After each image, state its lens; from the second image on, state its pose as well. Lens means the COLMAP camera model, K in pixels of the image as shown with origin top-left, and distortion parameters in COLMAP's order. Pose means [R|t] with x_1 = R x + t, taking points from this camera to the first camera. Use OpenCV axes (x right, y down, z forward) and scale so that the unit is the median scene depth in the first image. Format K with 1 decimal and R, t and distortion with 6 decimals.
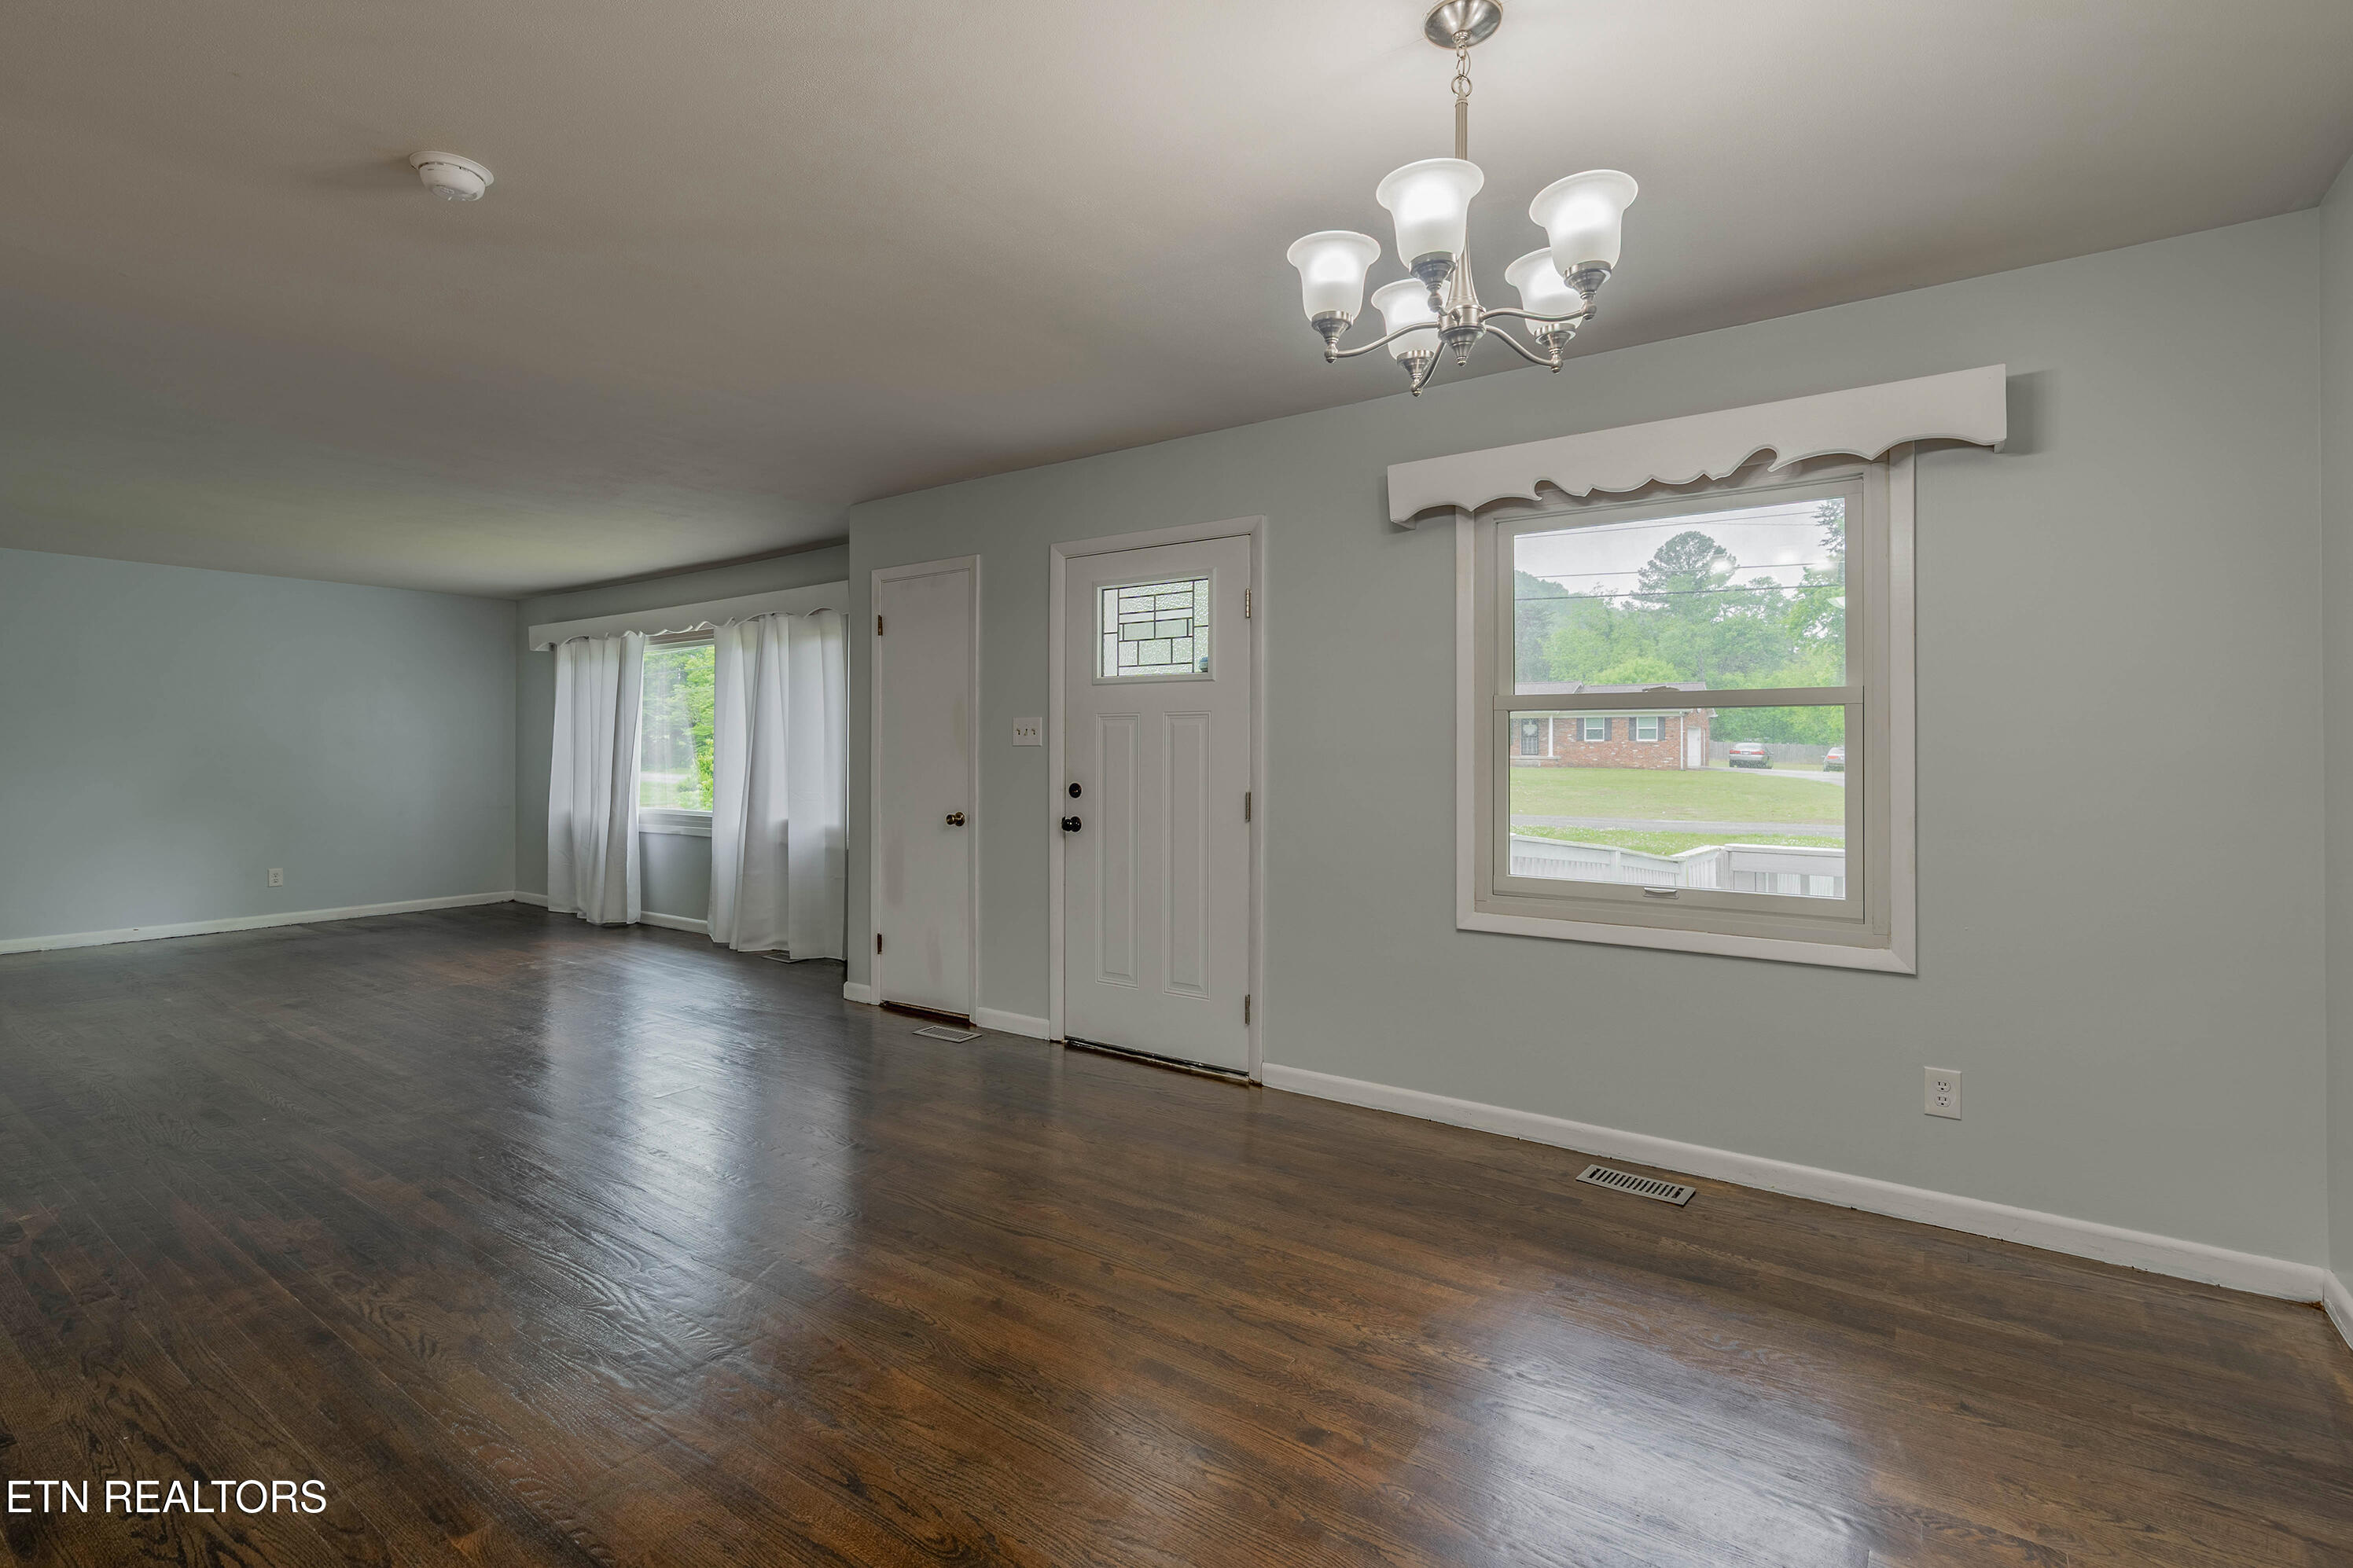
lens RADIAL K [[1082.4, 0, 1180.9], [0, 1082.4, 762.8], [0, 0, 1]] dist [-0.002969, 0.000276]
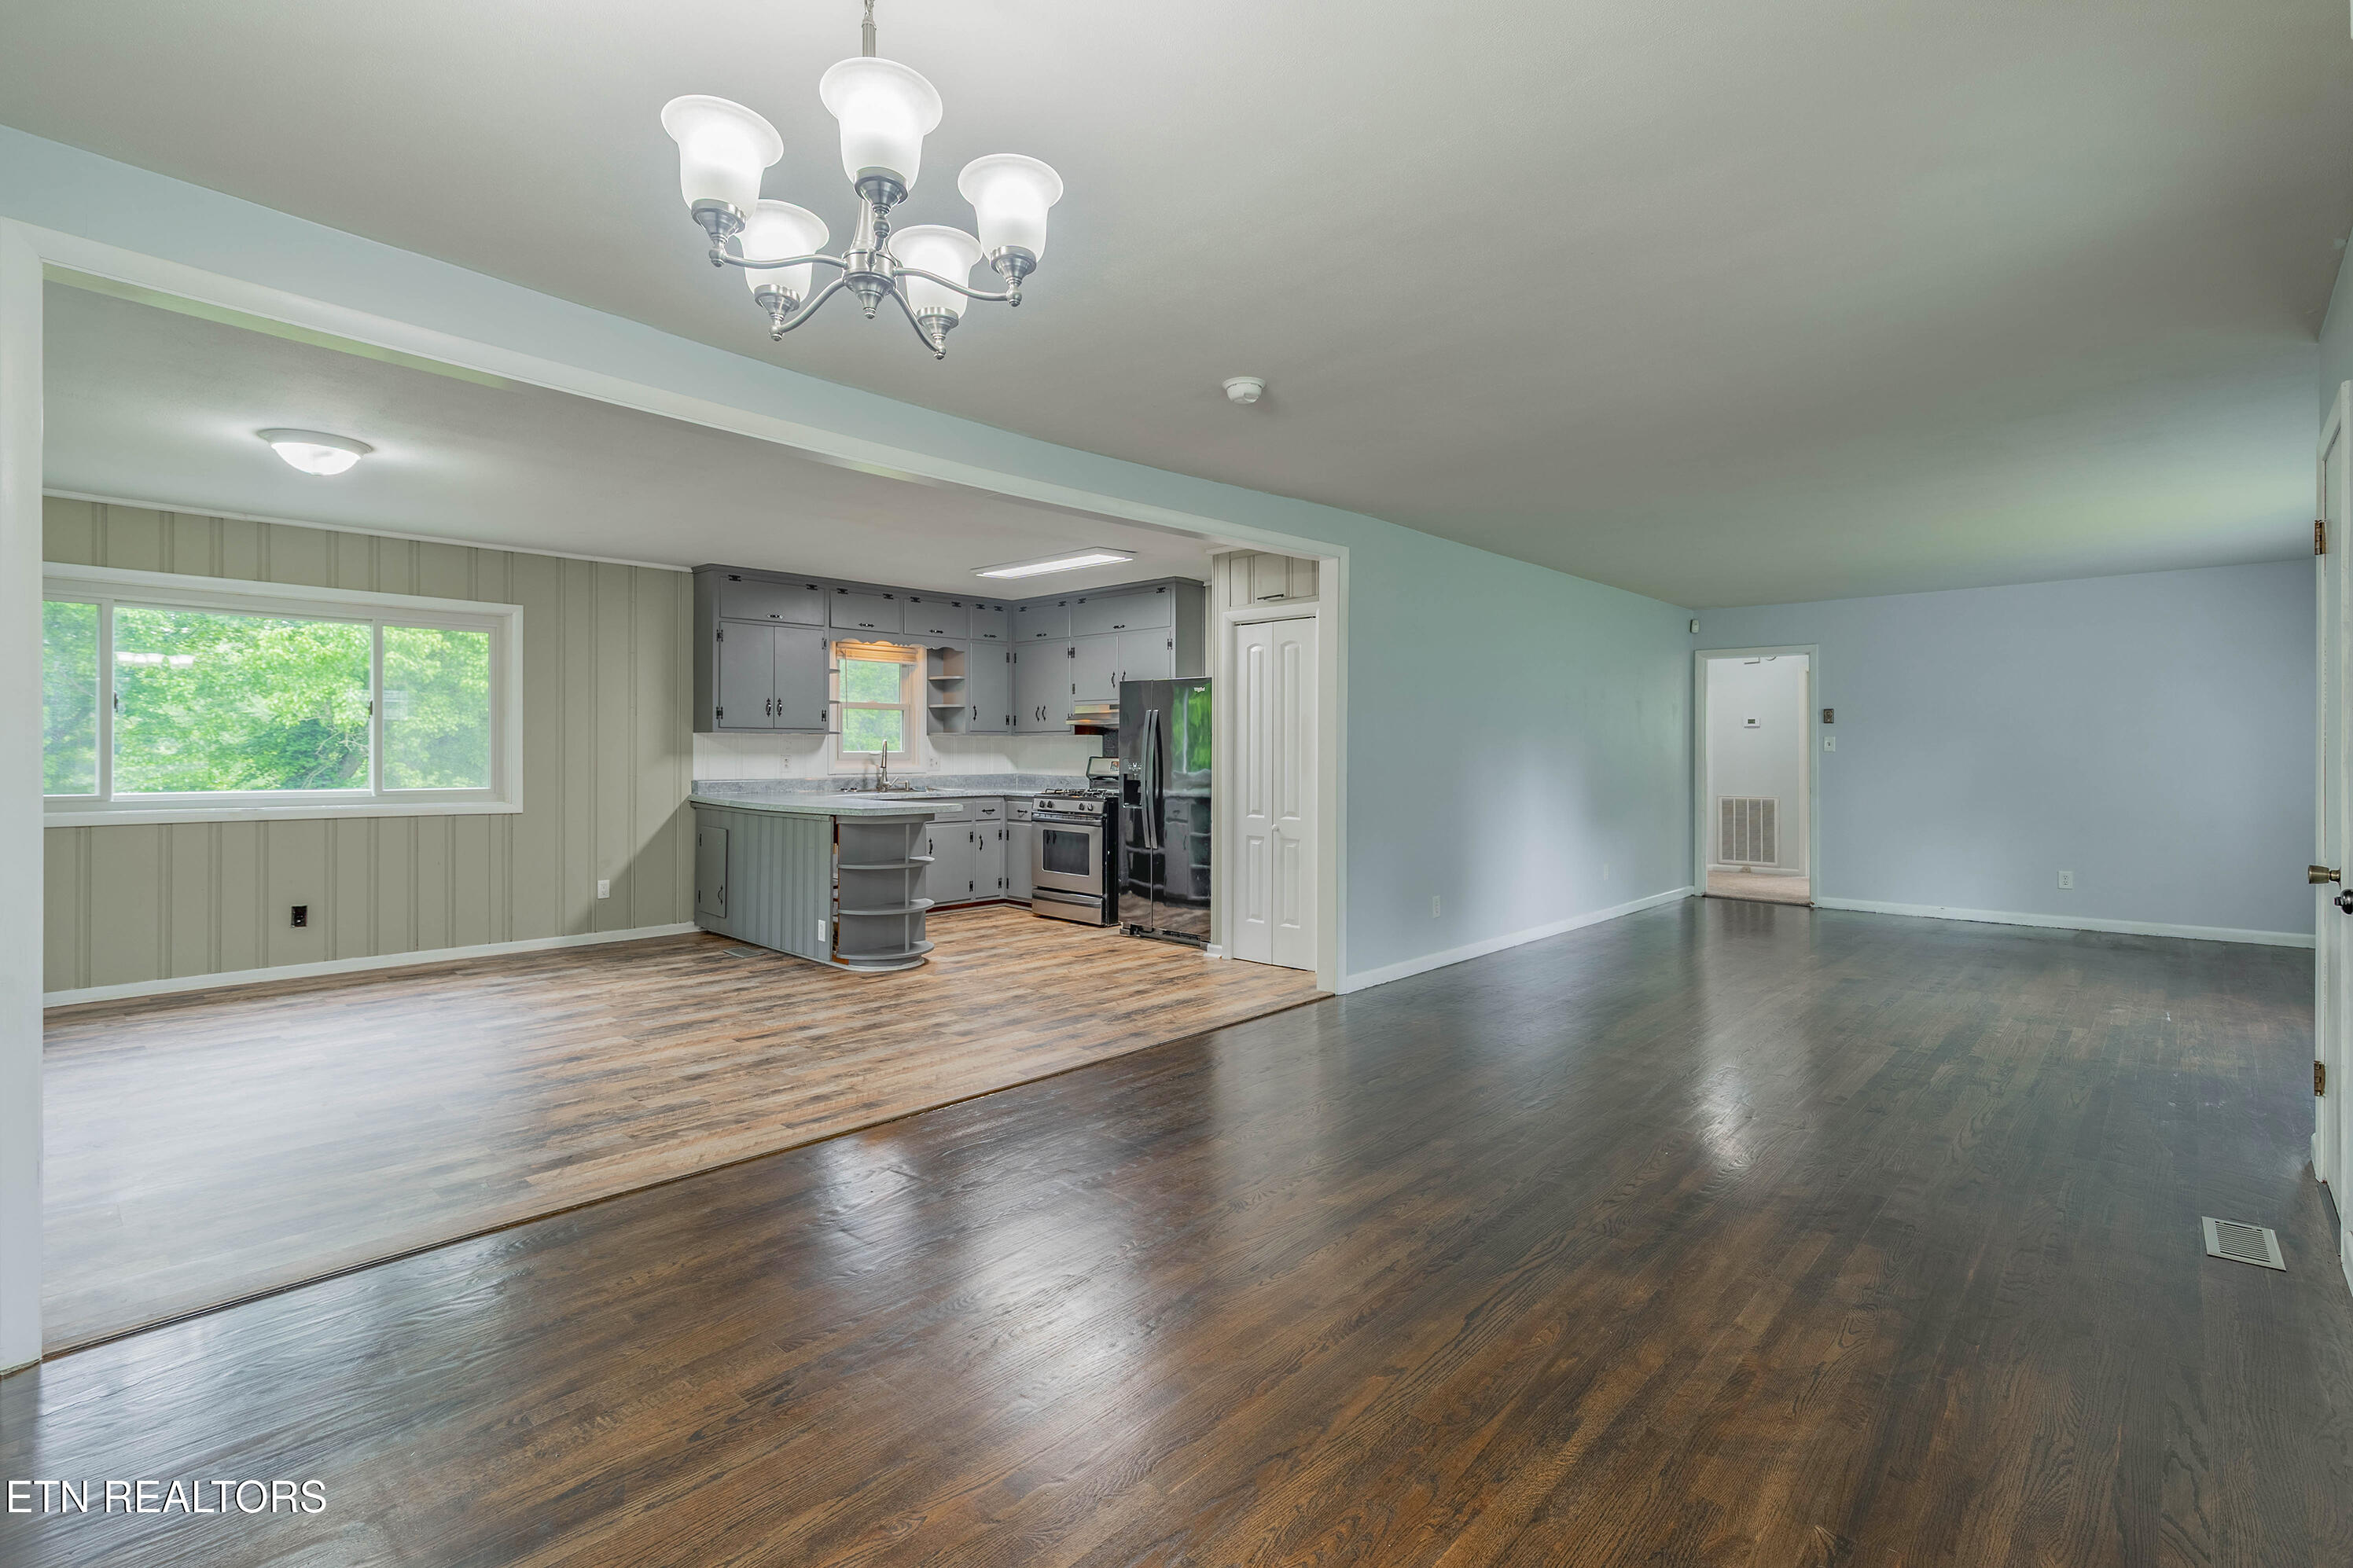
lens RADIAL K [[1082.4, 0, 1180.9], [0, 1082.4, 762.8], [0, 0, 1]] dist [-0.002969, 0.000276]
pose [[-0.129877, 0.004328, -0.991521, 0.402464], [-0.007472, 0.999958, 0.005344, -0.001407], [0.991502, 0.008102, -0.129839, 0.492932]]
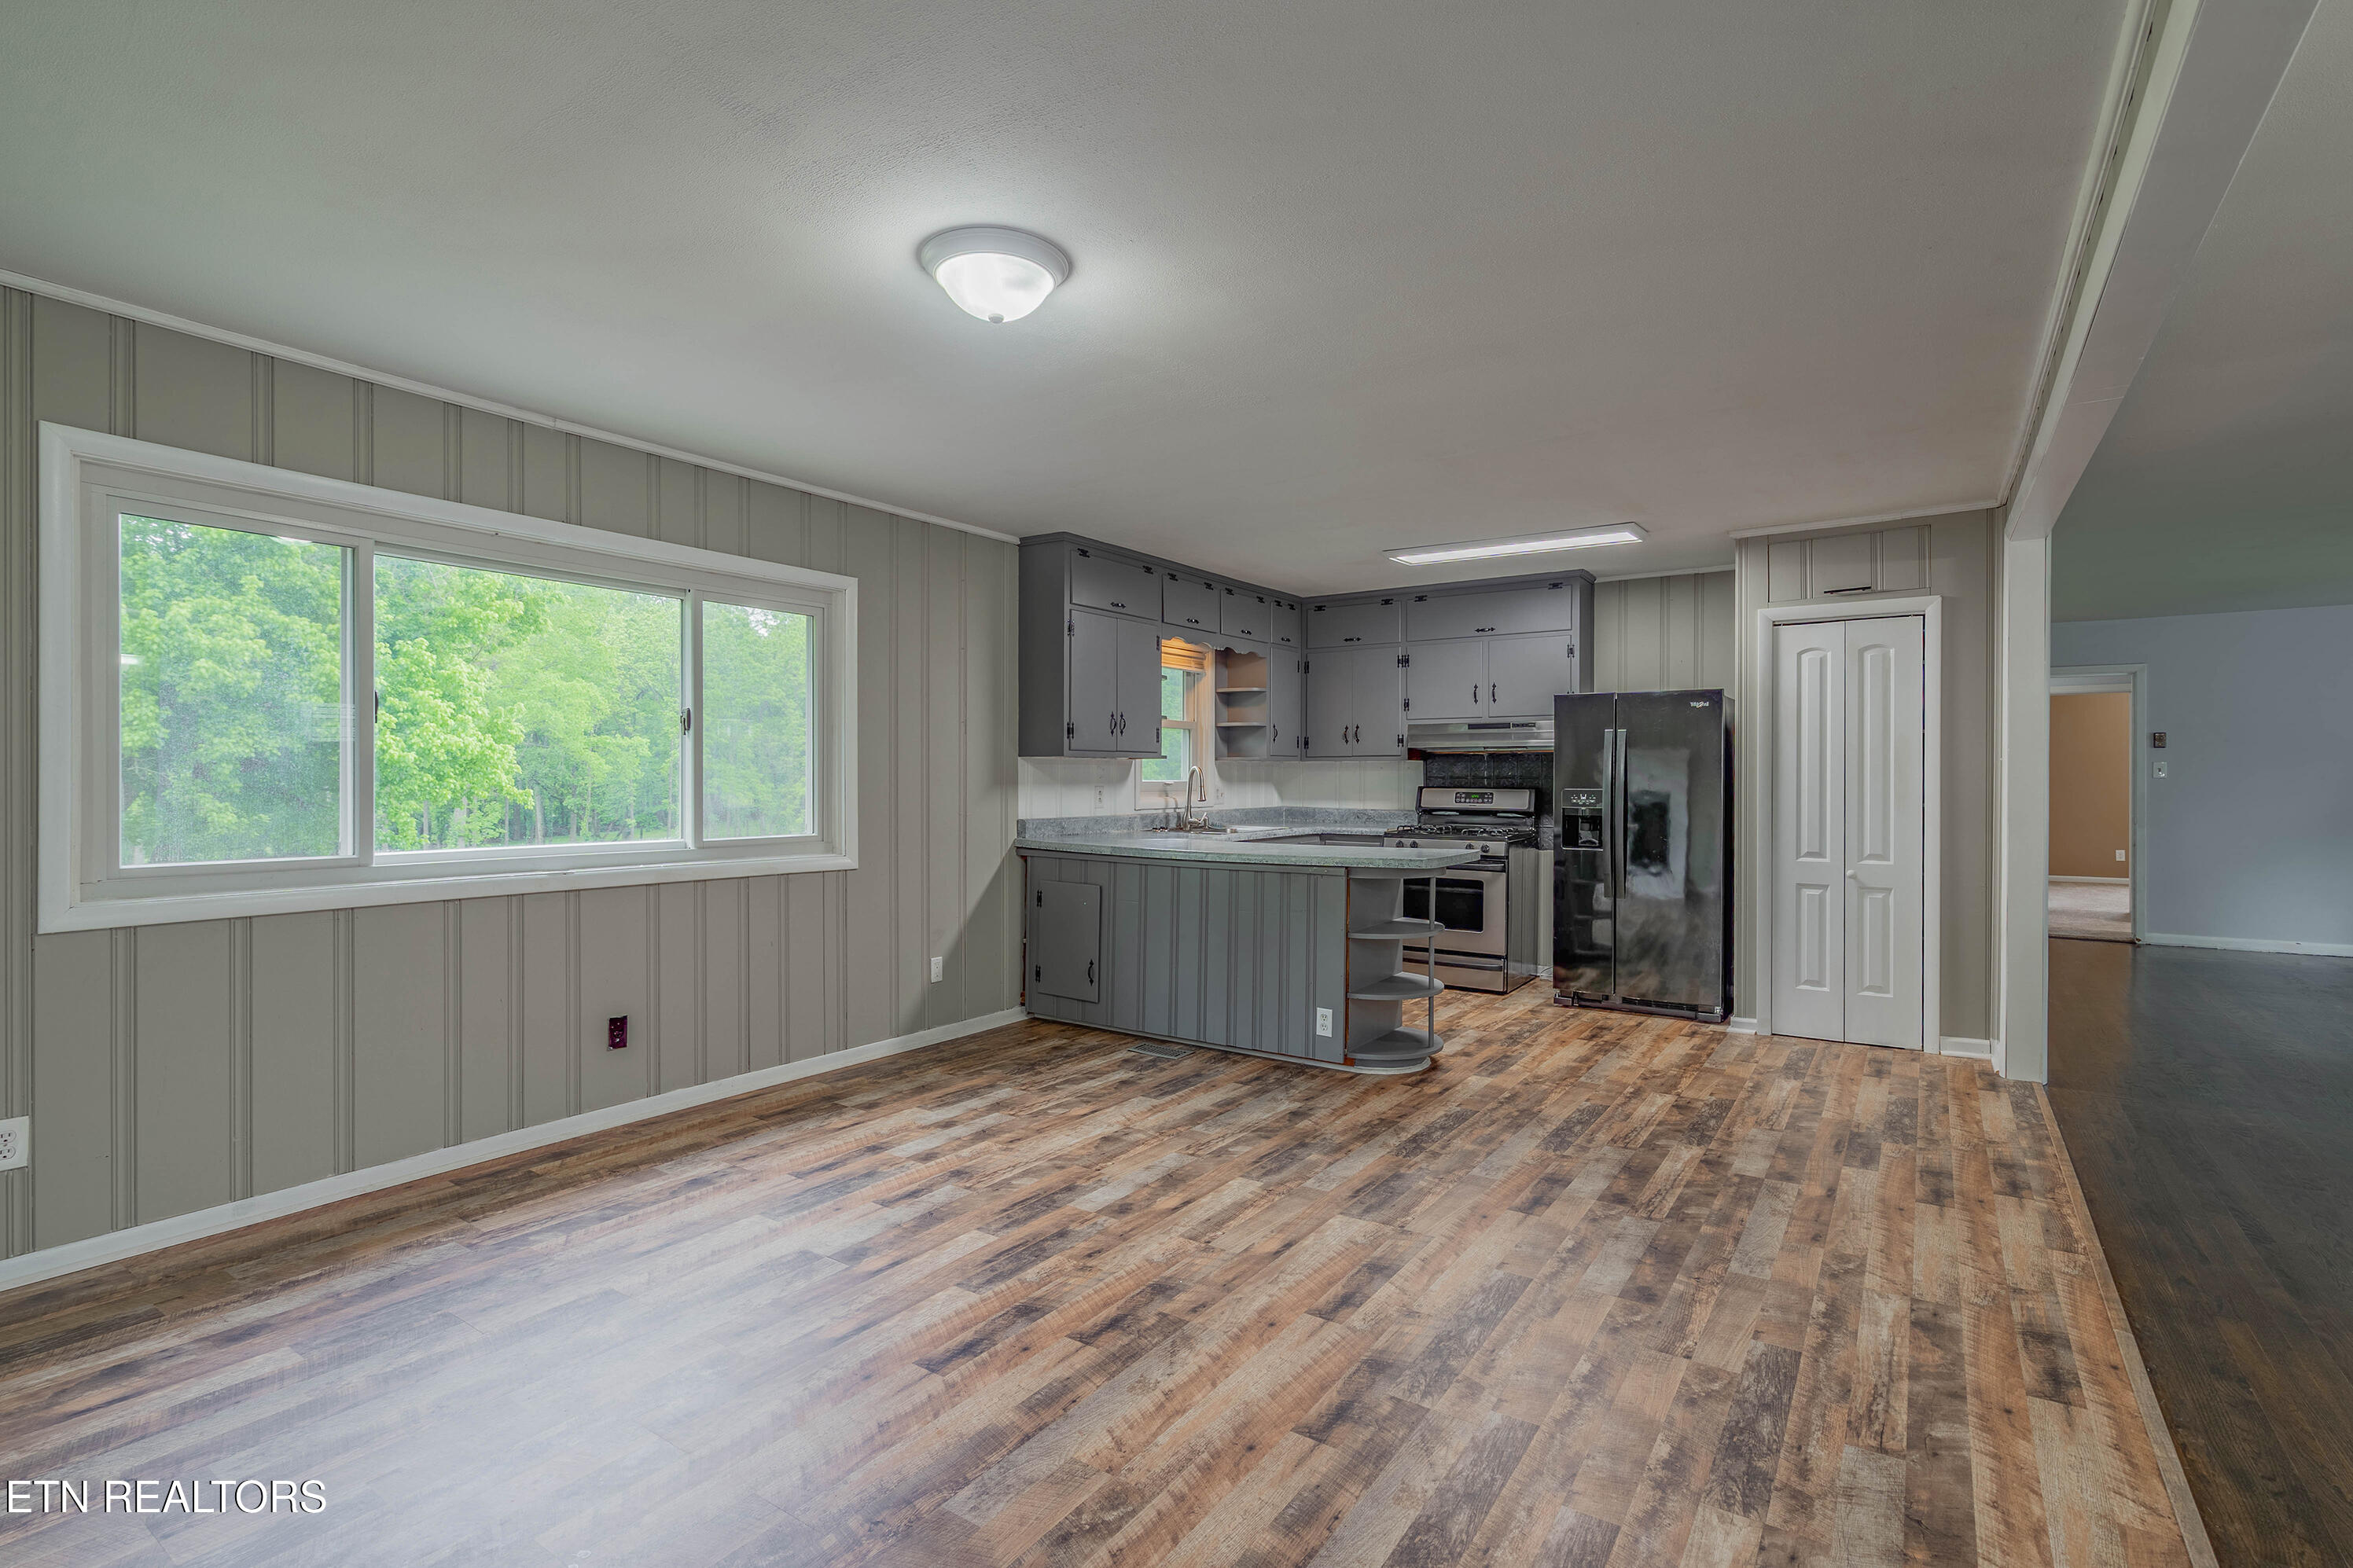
lens RADIAL K [[1094.2, 0, 1180.4], [0, 1094.2, 788.9], [0, 0, 1]] dist [-0.008023, 0.000433]
pose [[0.022993, 0.004740, -0.999724, 0.155848], [-0.004988, 0.999977, 0.004626, -0.002412], [0.999723, 0.004880, 0.023017, -0.225719]]
